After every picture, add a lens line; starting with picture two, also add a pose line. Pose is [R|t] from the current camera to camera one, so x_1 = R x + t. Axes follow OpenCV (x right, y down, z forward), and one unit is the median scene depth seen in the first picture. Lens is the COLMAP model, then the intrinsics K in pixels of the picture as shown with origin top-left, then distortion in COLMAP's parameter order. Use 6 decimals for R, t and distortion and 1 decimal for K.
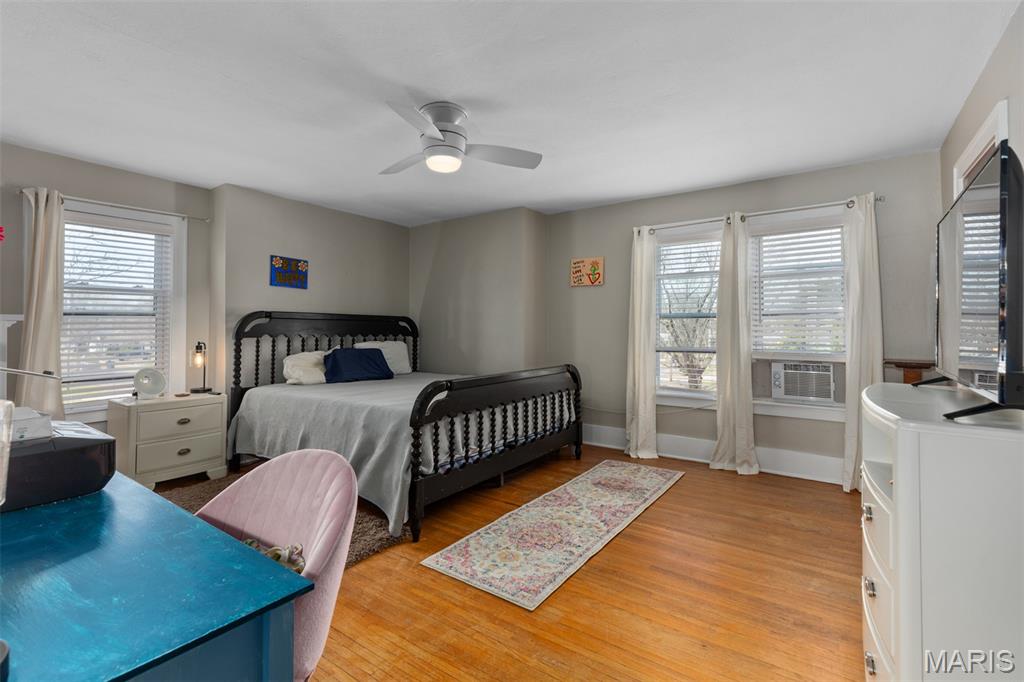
lens RADIAL K [[462.1, 0, 509.9], [0, 462.1, 328.2], [0, 0, 1]] dist [-0.001603, -0.000157]
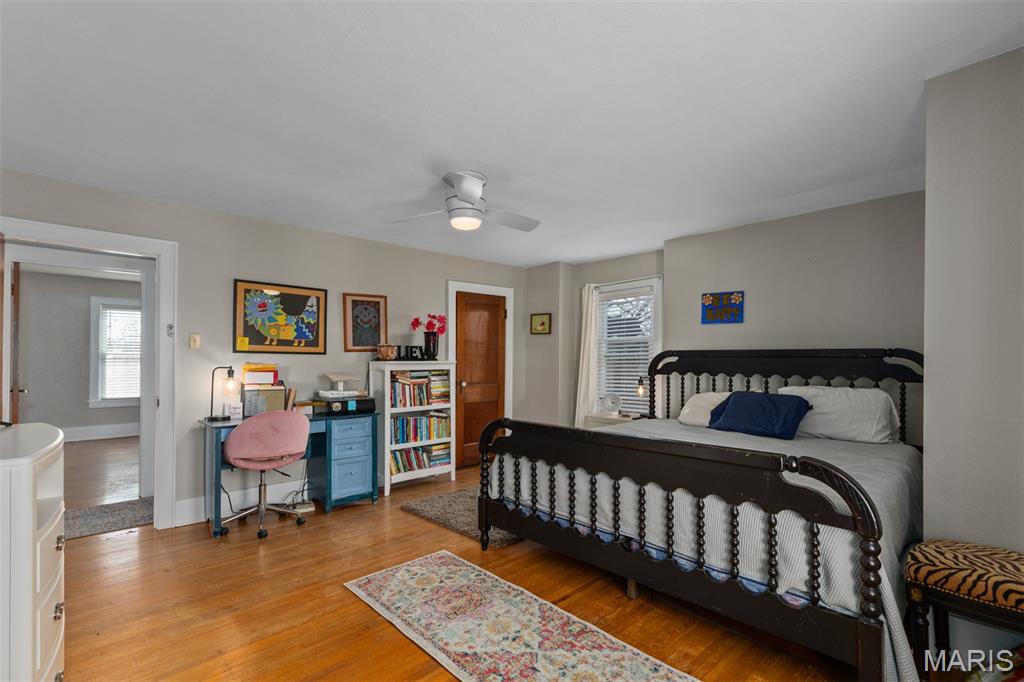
lens RADIAL K [[469.4, 0, 508.7], [0, 469.4, 362.5], [0, 0, 1]] dist [0.000000, 0.000065]
pose [[-0.187383, 0.000363, -0.982287, 0.651951], [-0.004021, 0.999991, 0.001137, -0.008653], [0.982279, 0.004163, -0.187380, 0.881096]]
